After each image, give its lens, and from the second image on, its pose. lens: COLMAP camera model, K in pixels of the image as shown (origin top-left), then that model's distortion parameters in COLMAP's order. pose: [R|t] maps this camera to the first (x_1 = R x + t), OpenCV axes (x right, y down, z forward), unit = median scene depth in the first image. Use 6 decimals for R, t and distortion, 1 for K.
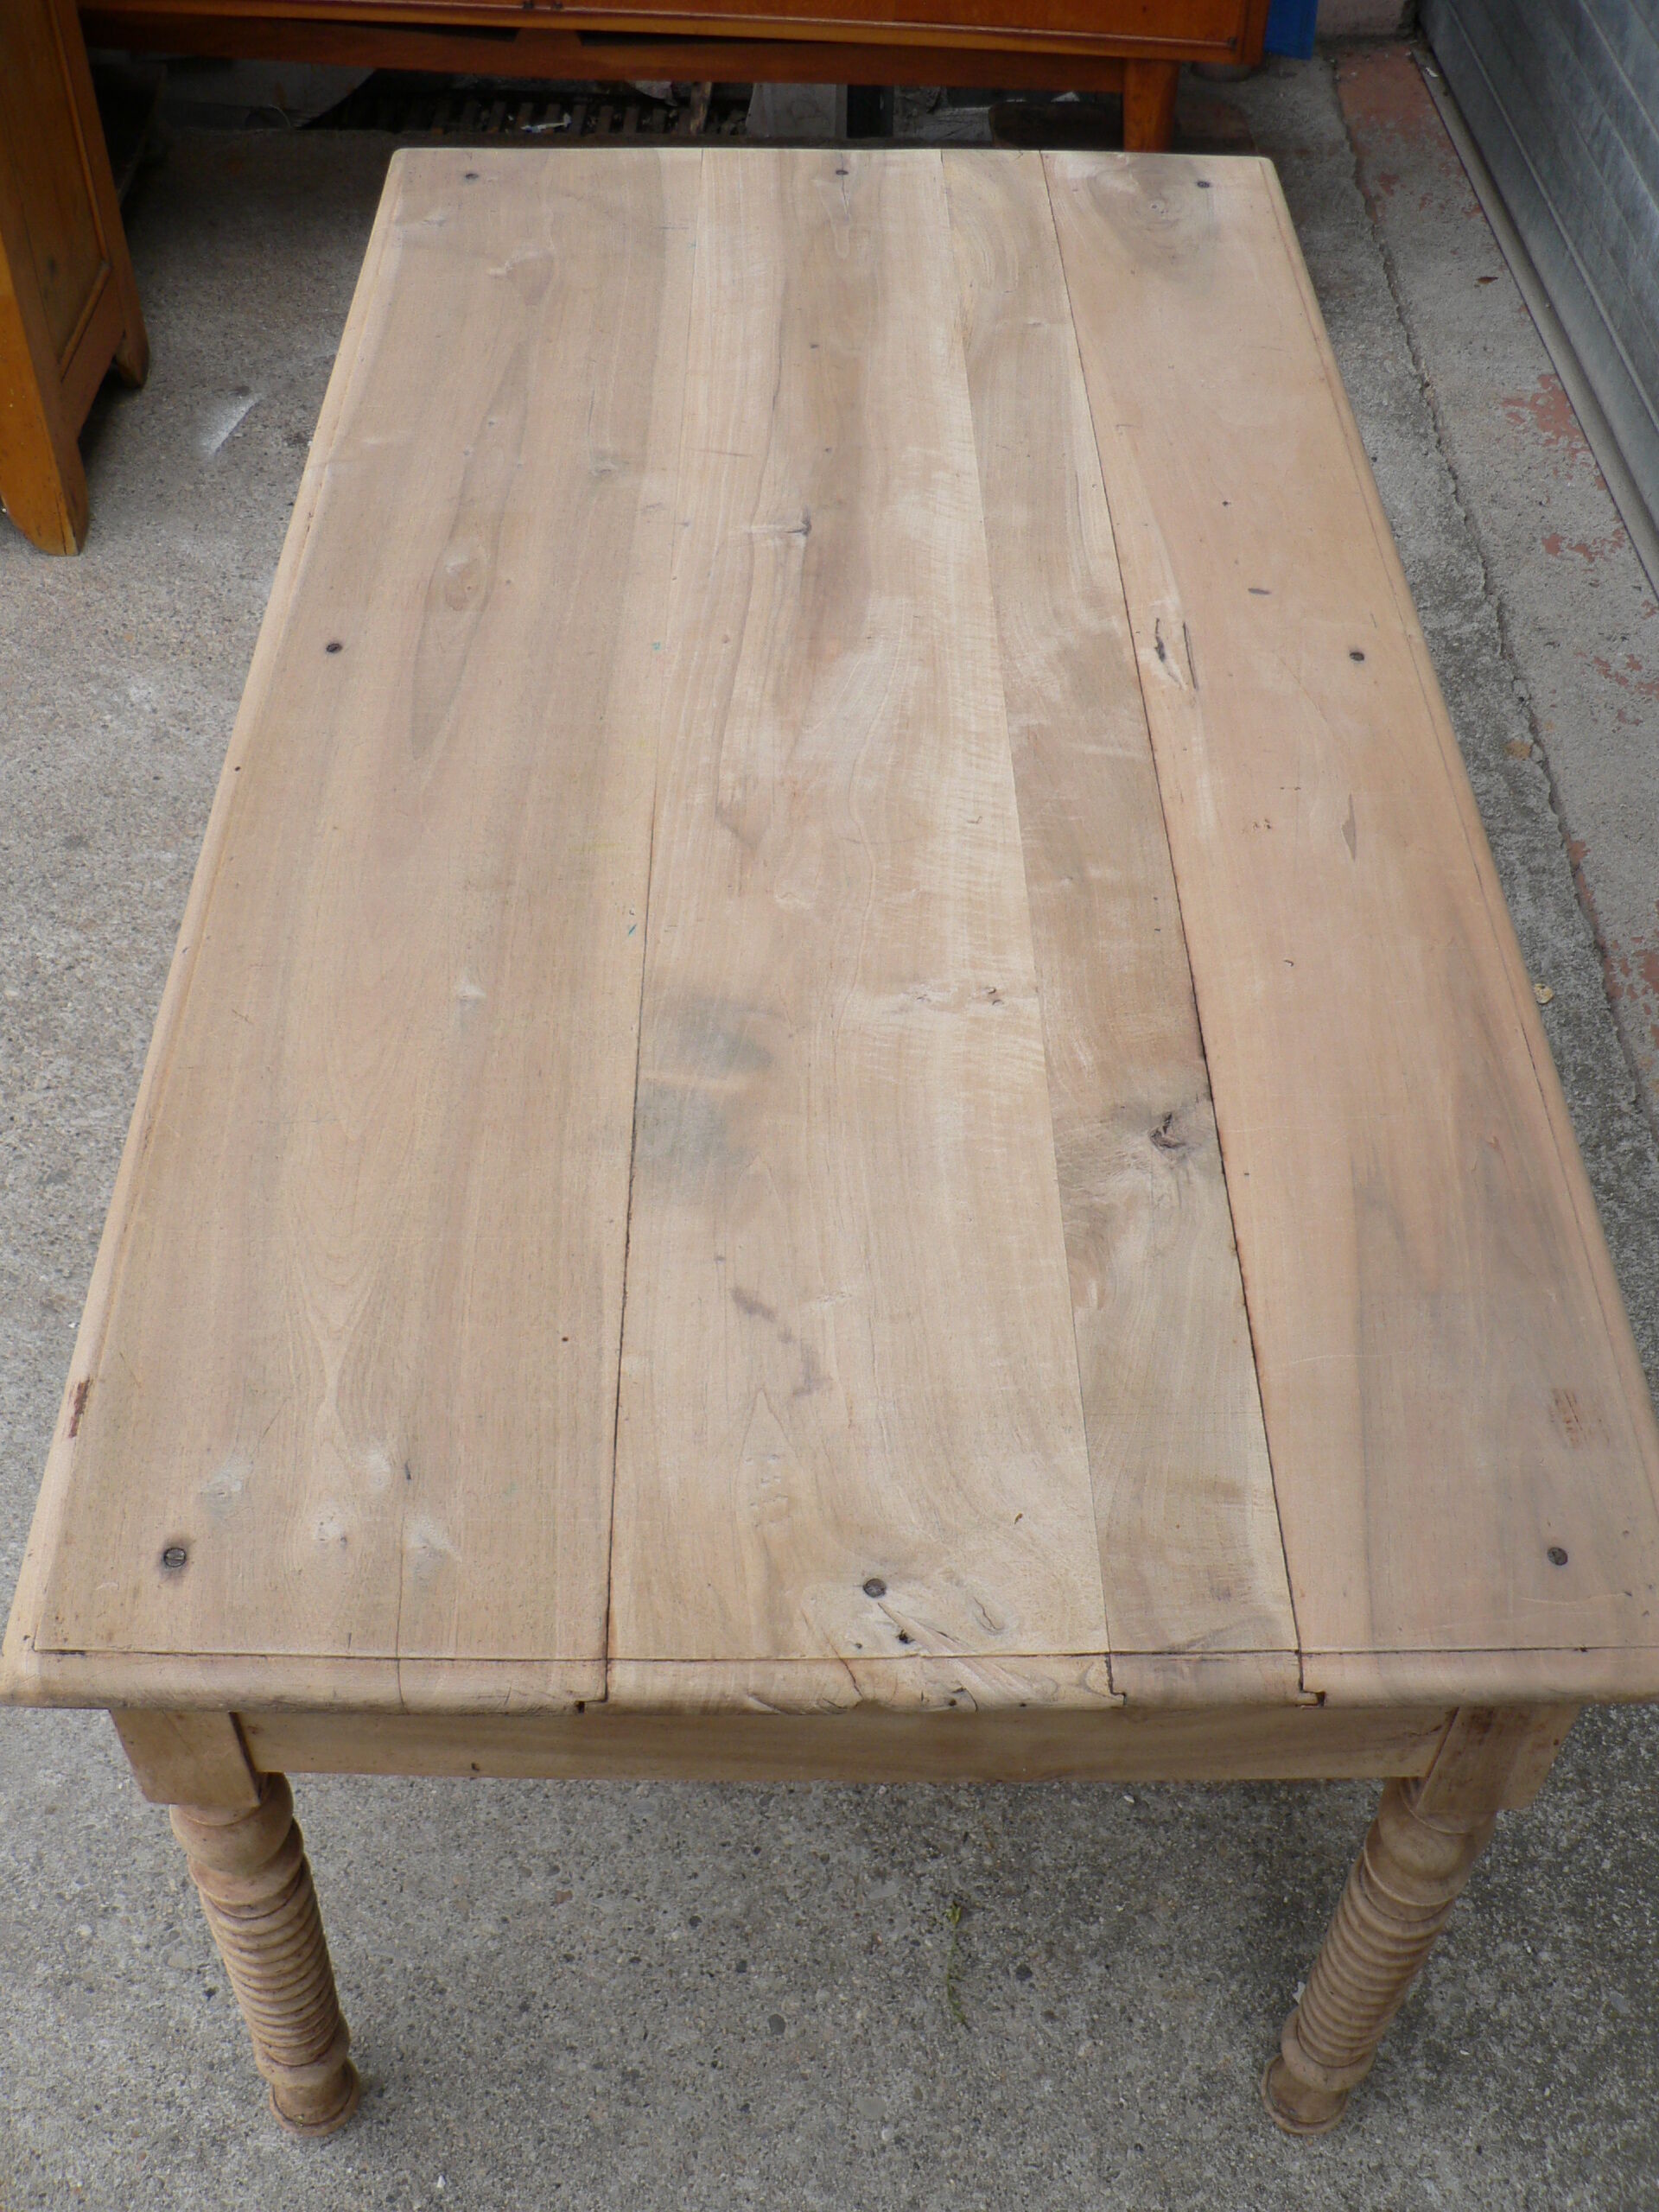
lens RADIAL K [[2386.3, 0, 866.6], [0, 2386.3, 1099.1], [0, 0, 1]] dist [-0.121110, 0.000000]
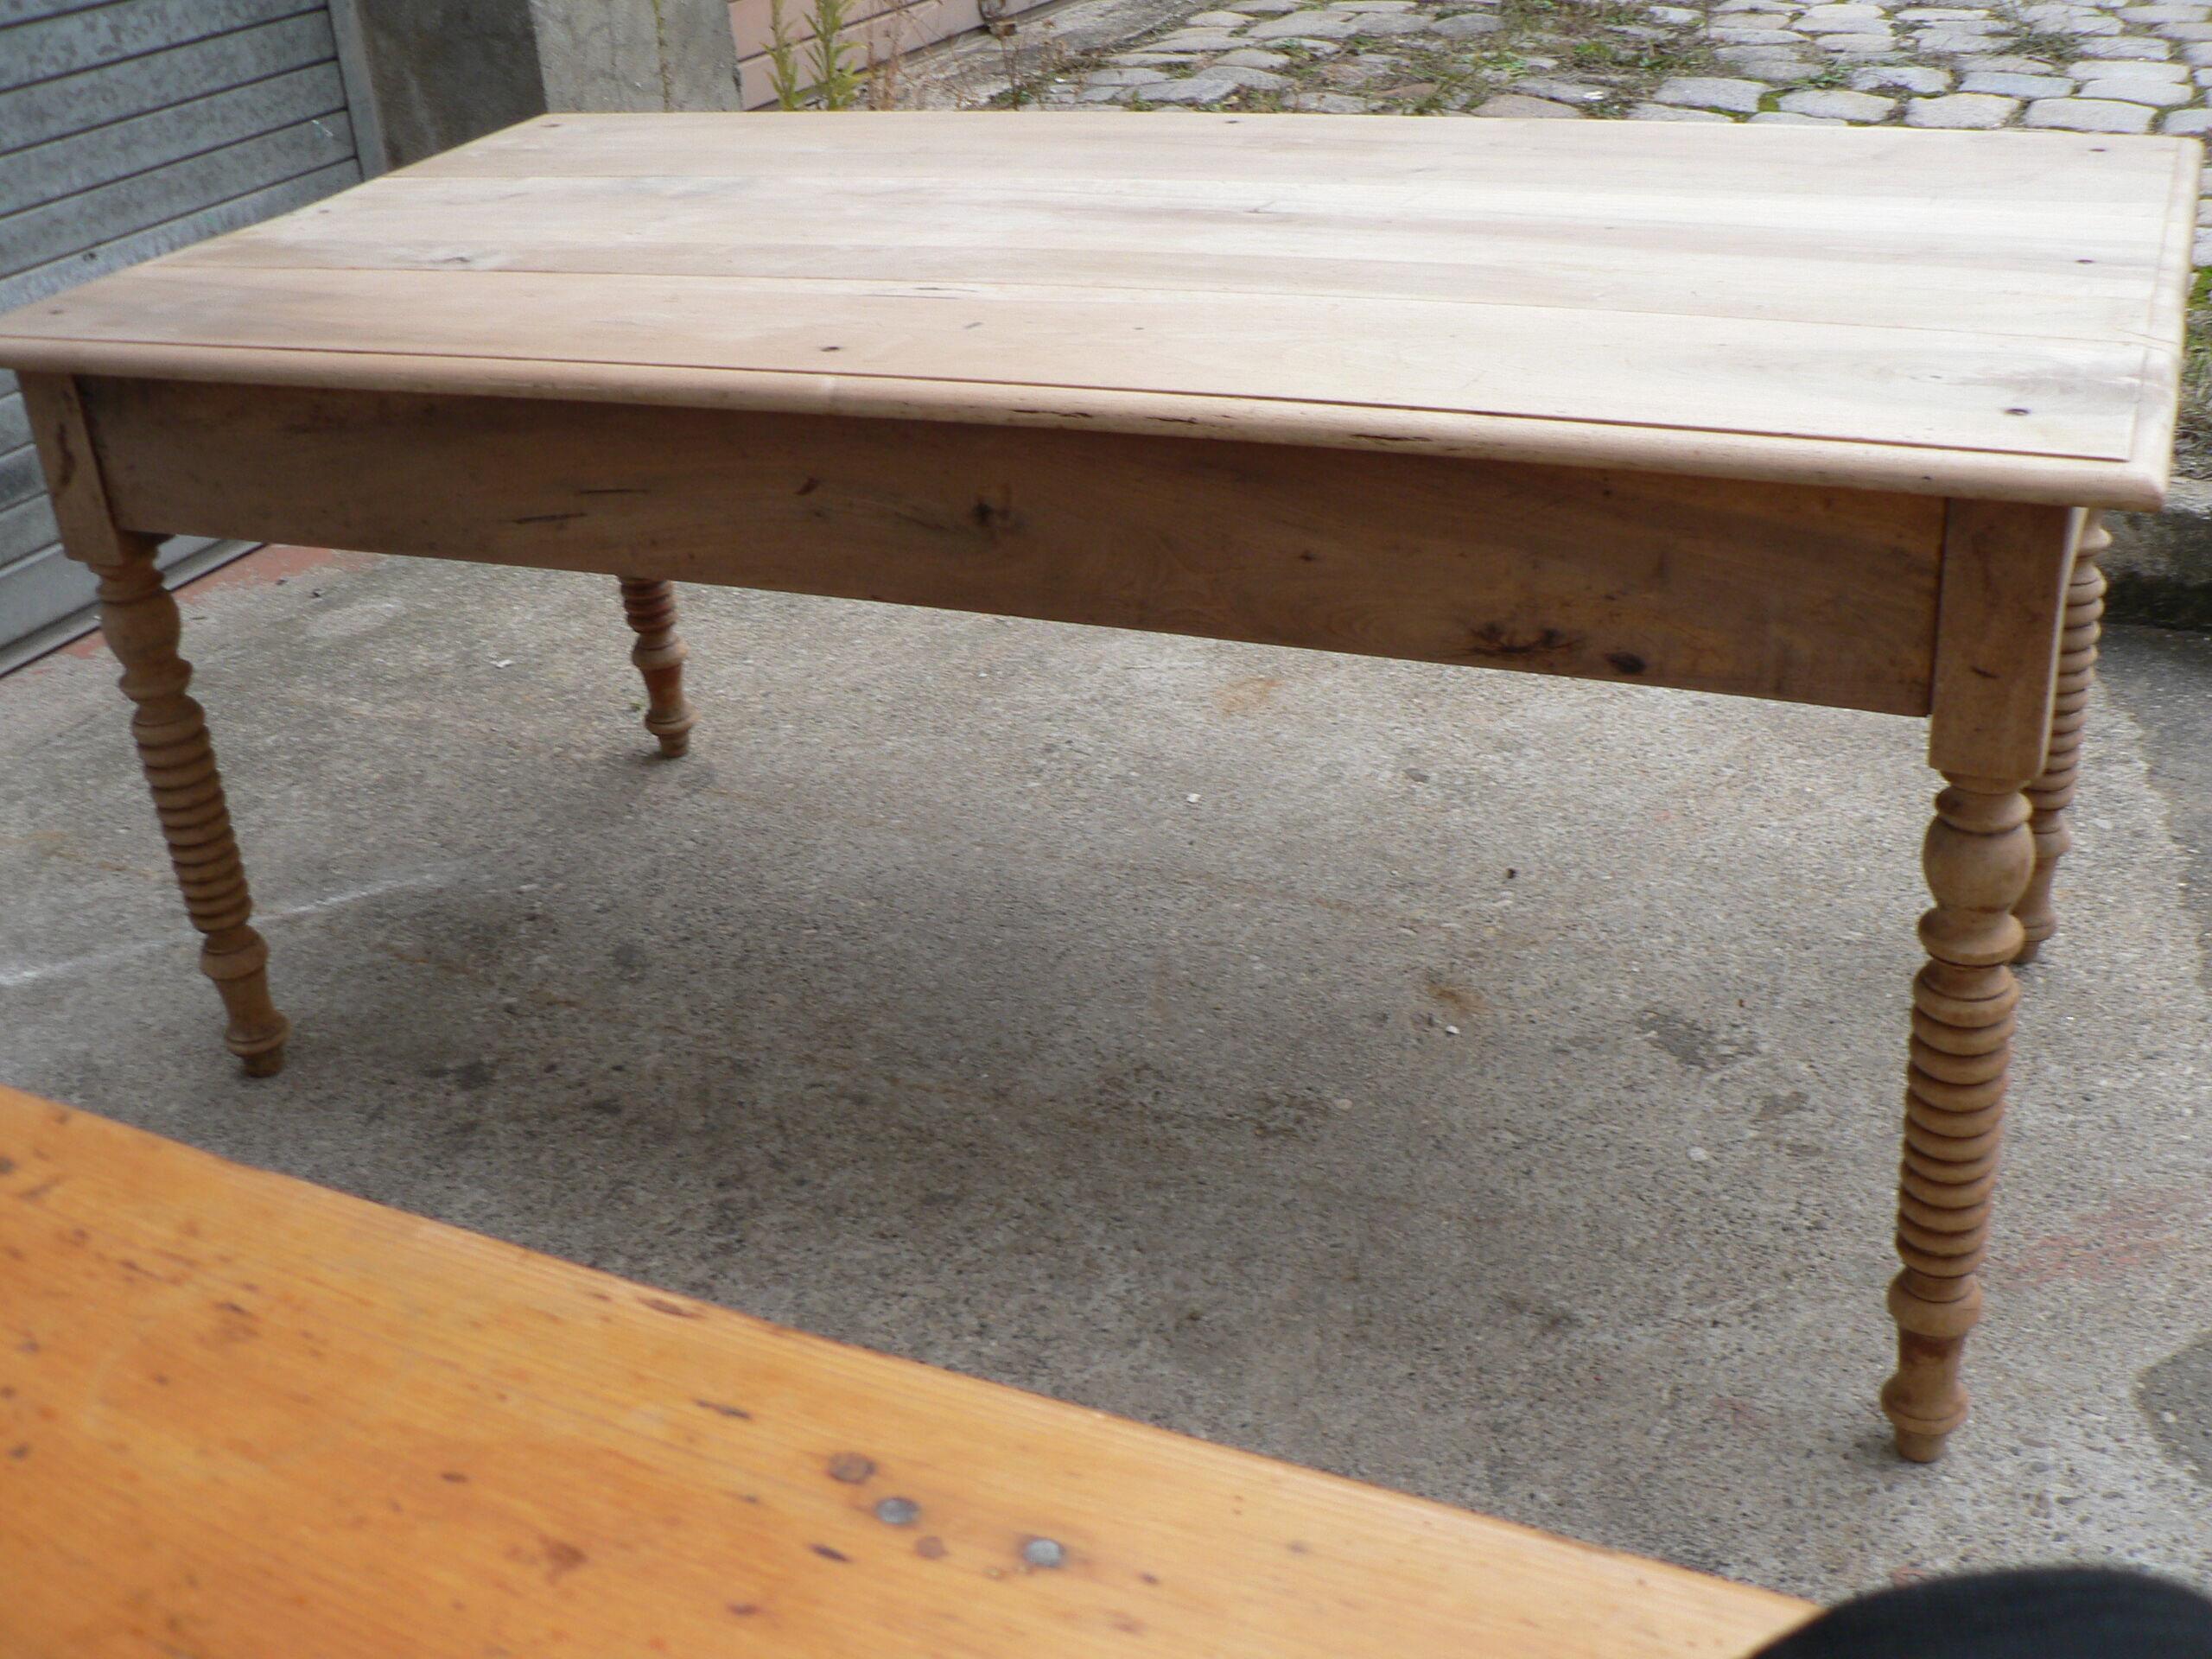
lens RADIAL K [[2386.3, 0, 1127.9], [0, 2386.3, 768.3], [0, 0, 1]] dist [-0.121110, 0.000000]
pose [[-0.896704, -0.147873, 0.417199, -0.955331], [0.357748, 0.312910, 0.879832, -0.953566], [-0.260649, 0.938201, -0.227686, 1.345900]]
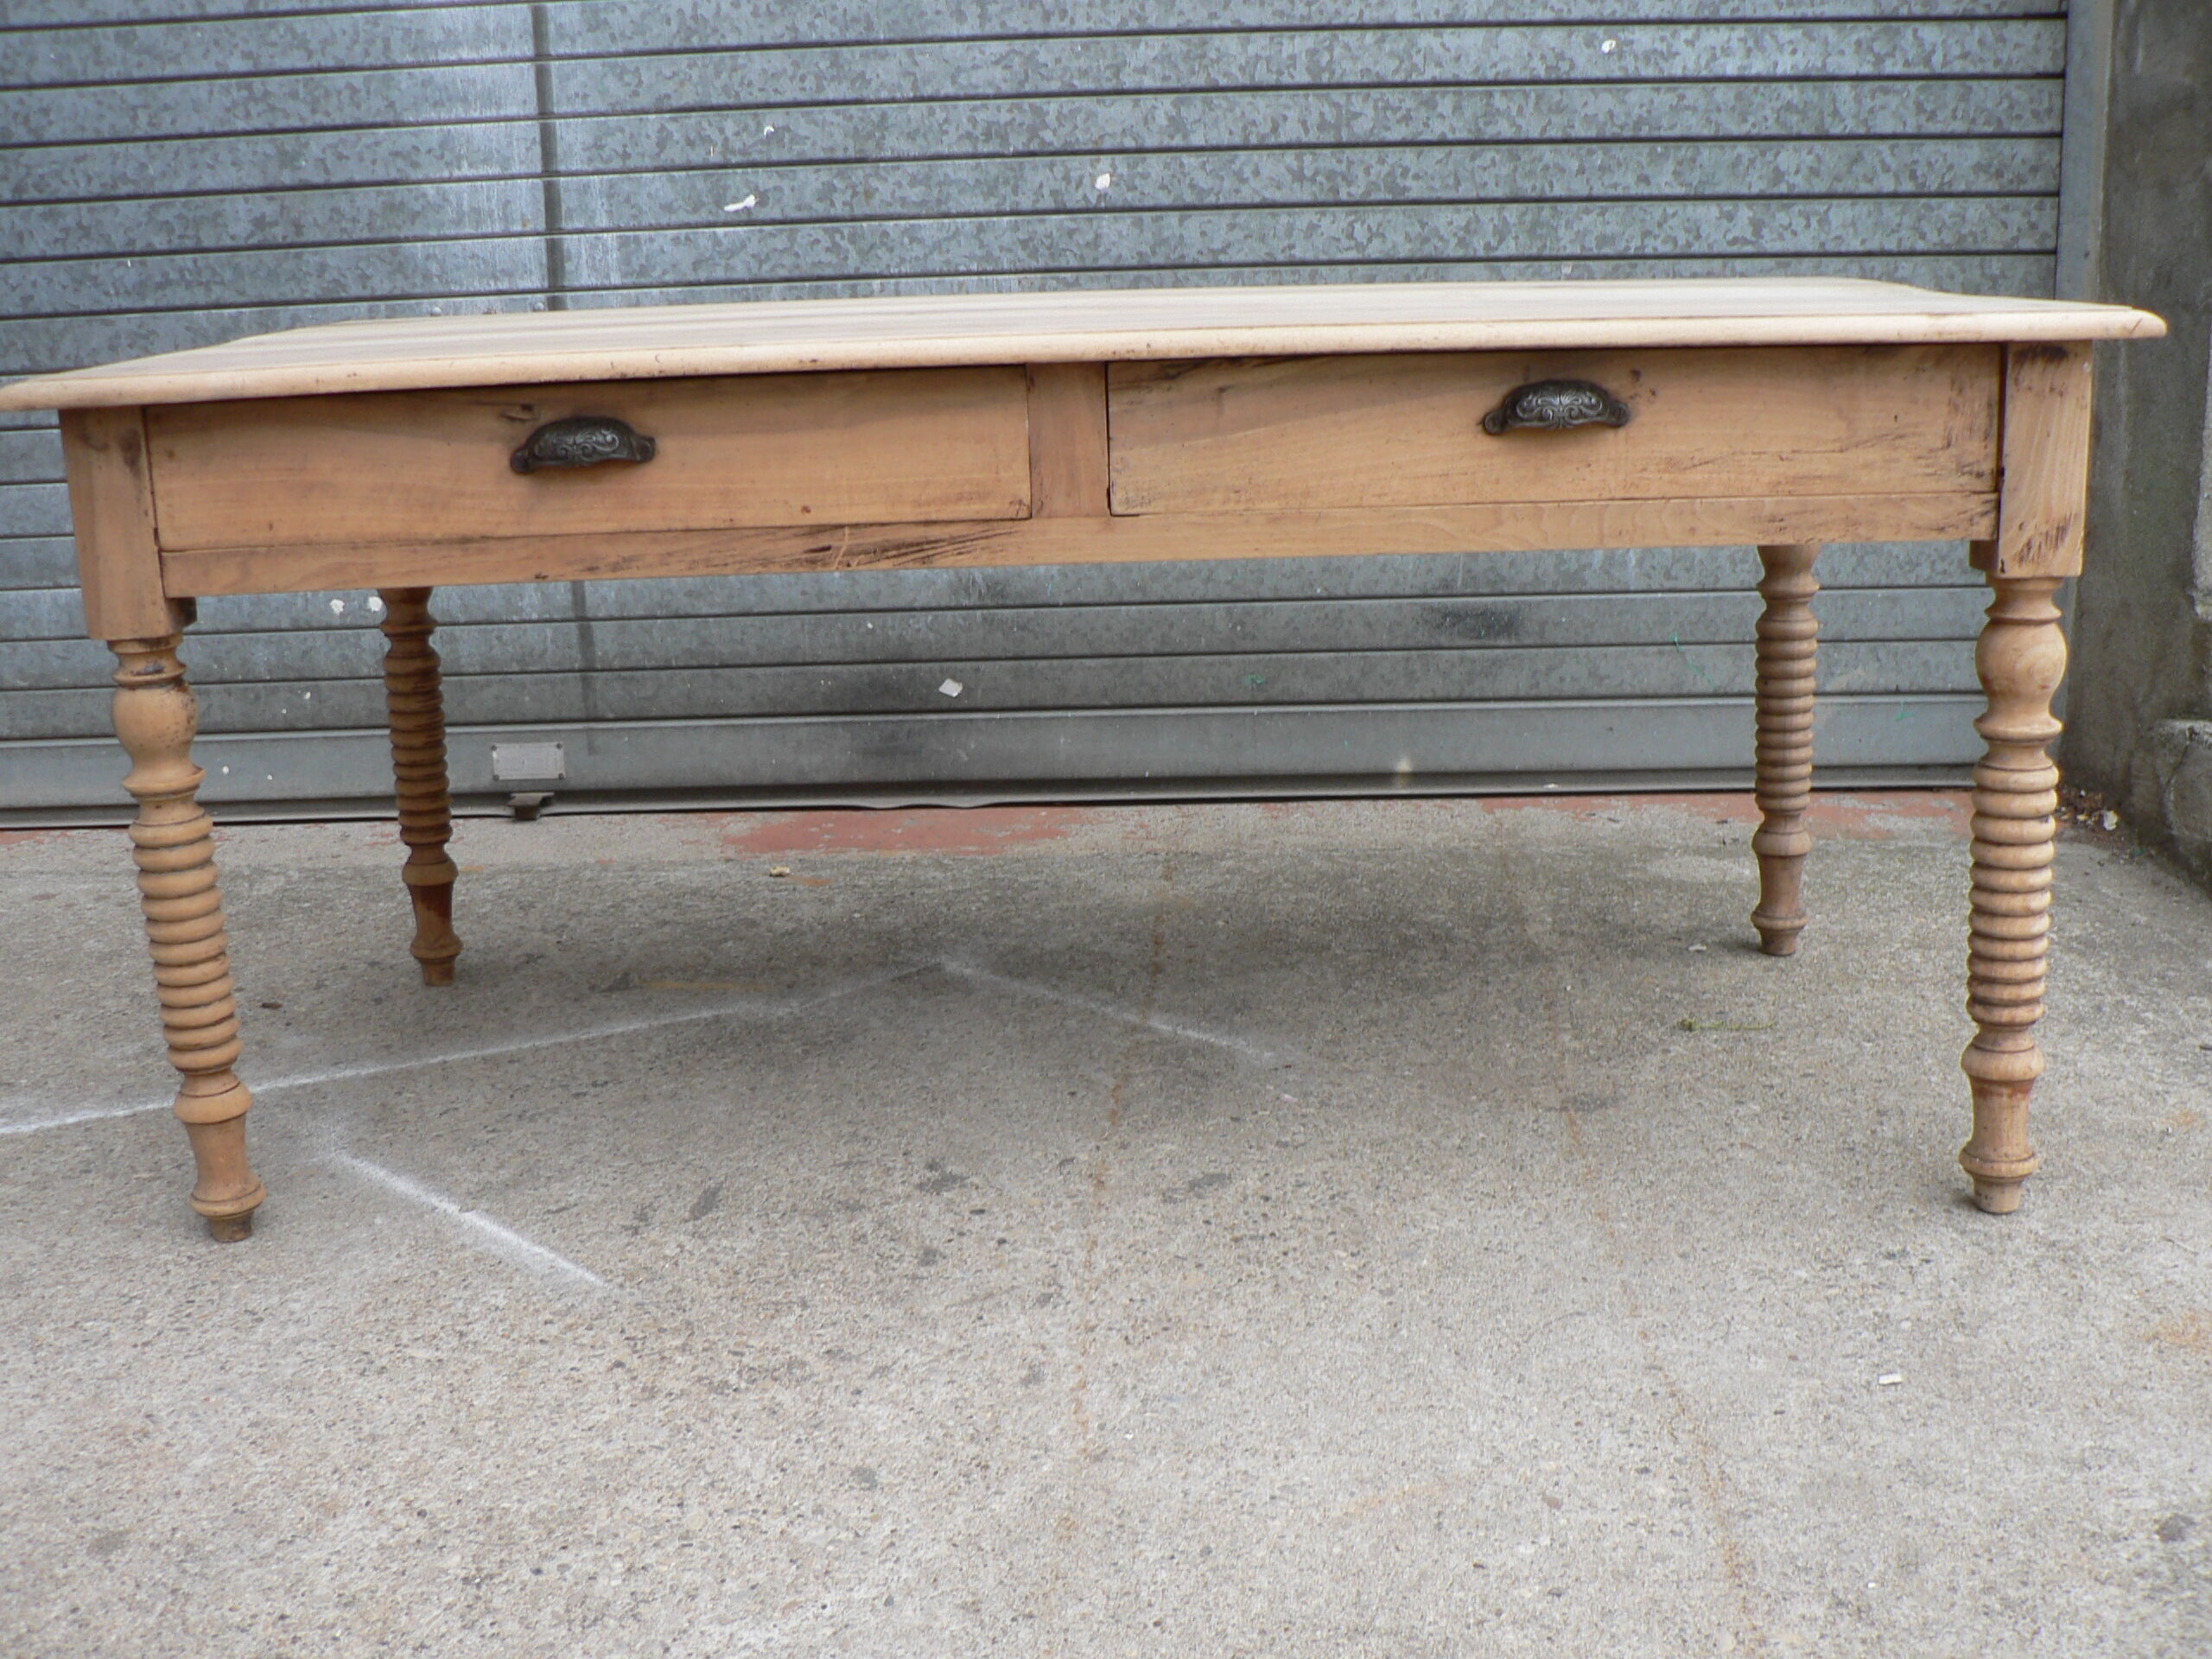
lens RADIAL K [[2386.3, 0, 1101.6], [0, 2386.3, 828.3], [0, 0, 1]] dist [-0.121110, 0.000000]
pose [[0.026013, -0.276780, 0.960581, -1.257817], [0.746286, 0.644708, 0.165555, -0.202028], [-0.665116, 0.712562, 0.223328, 0.859584]]
